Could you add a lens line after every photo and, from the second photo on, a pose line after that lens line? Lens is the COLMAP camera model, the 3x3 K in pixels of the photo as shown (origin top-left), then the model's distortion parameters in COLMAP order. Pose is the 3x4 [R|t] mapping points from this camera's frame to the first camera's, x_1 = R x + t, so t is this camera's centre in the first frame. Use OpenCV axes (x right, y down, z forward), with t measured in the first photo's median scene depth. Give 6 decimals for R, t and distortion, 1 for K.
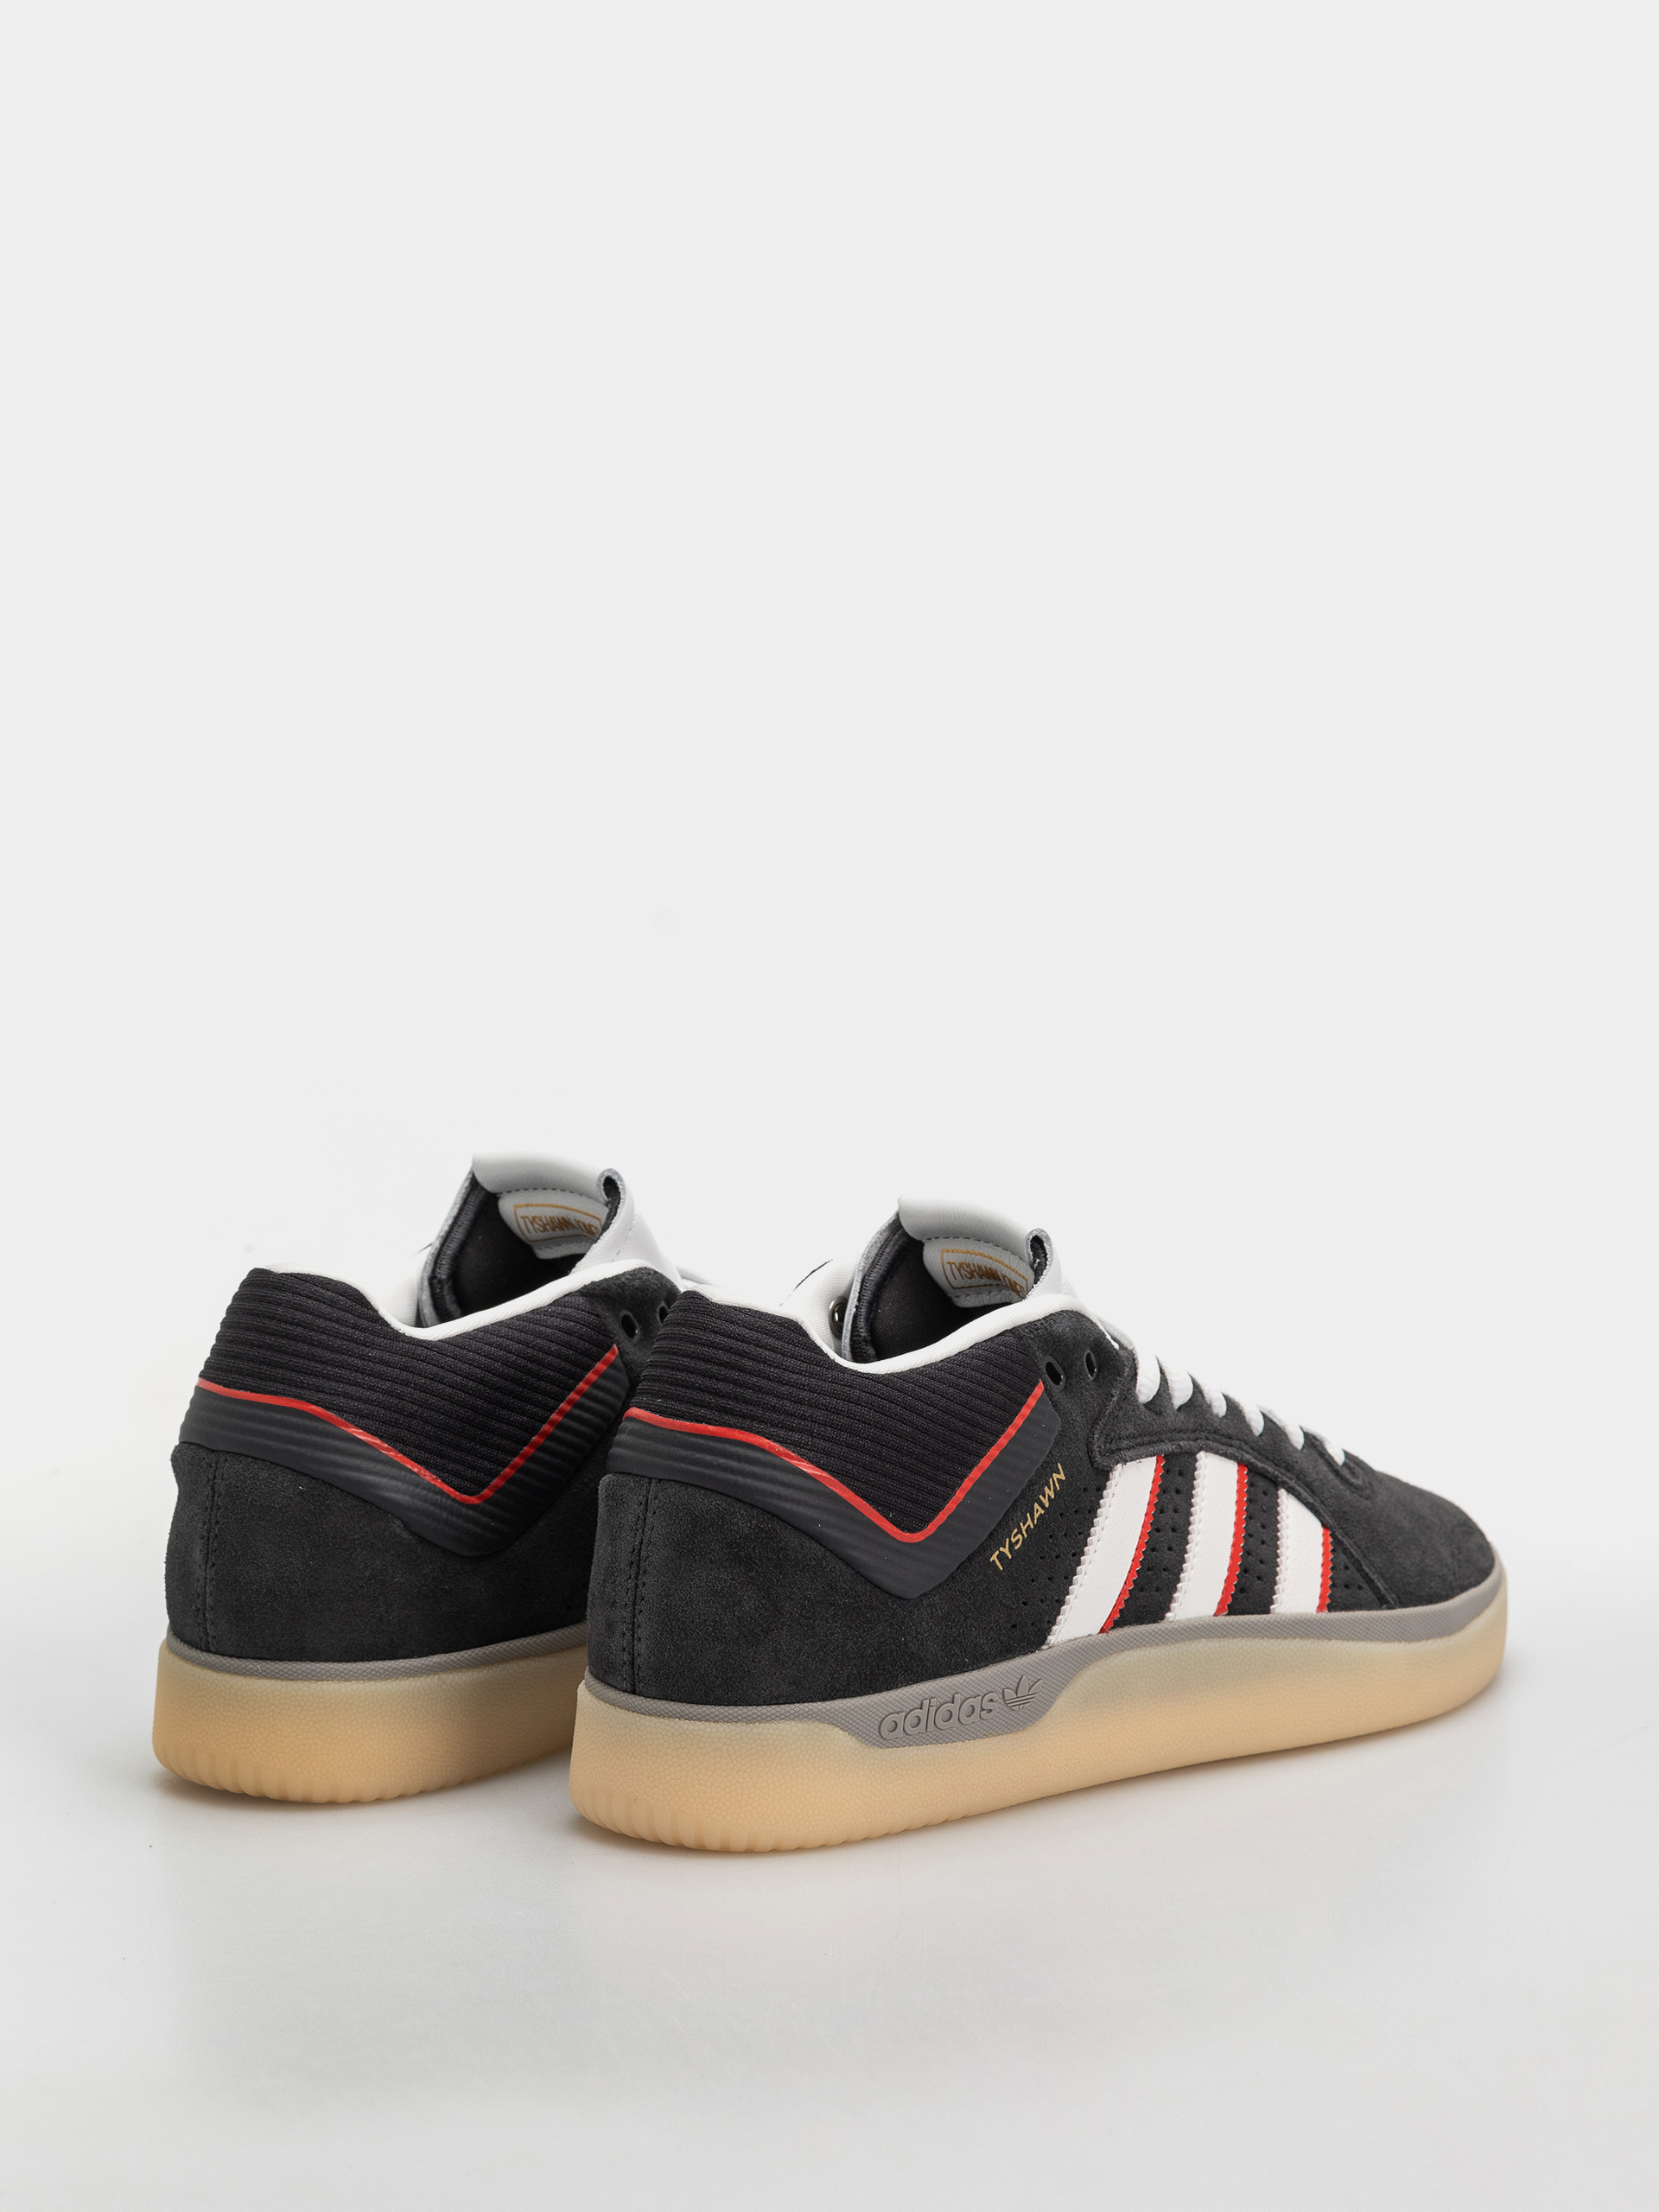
lens RADIAL K [[6686.9, 0, 829.5], [0, 6686.9, 1106.0], [0, 0, 1]] dist [0.171486, 0.077053]
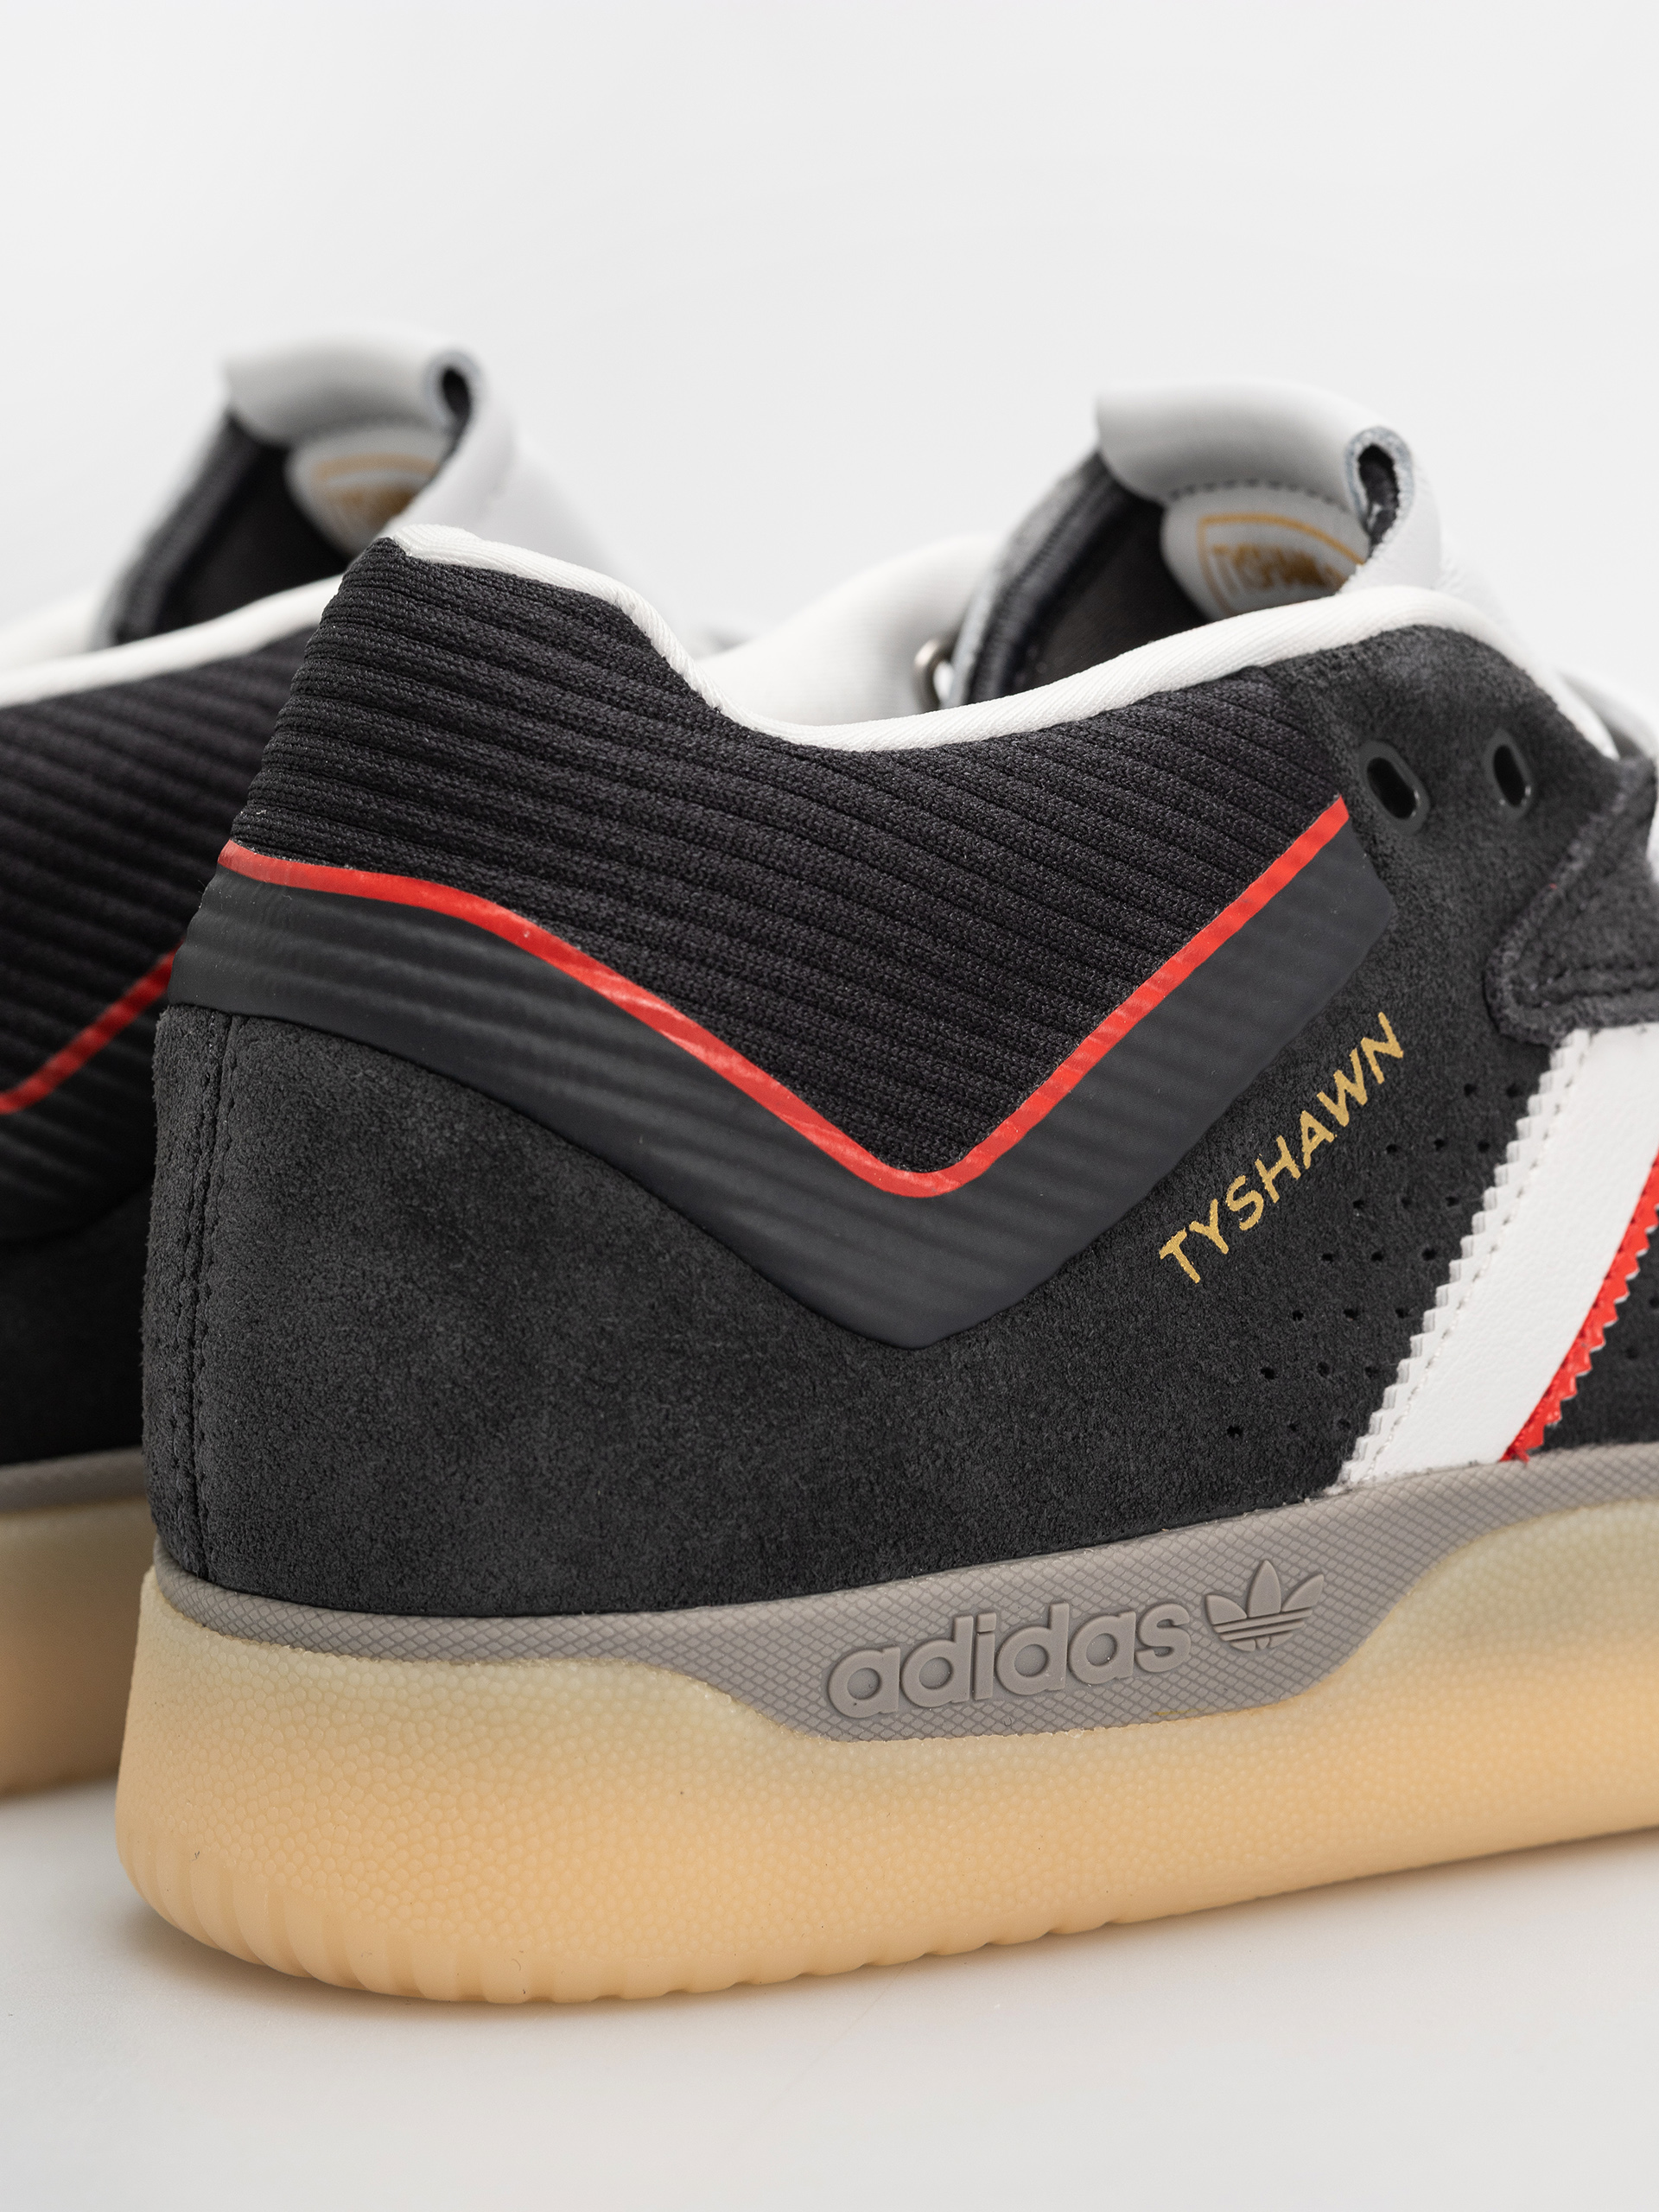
lens RADIAL K [[6686.9, 0, 829.5], [0, 6686.9, 1106.0], [0, 0, 1]] dist [0.171486, 0.077053]
pose [[0.974478, 0.010835, -0.224220, 0.091143], [-0.009113, 0.999921, 0.008714, 0.056701], [0.224296, -0.006448, 0.974500, 0.630760]]
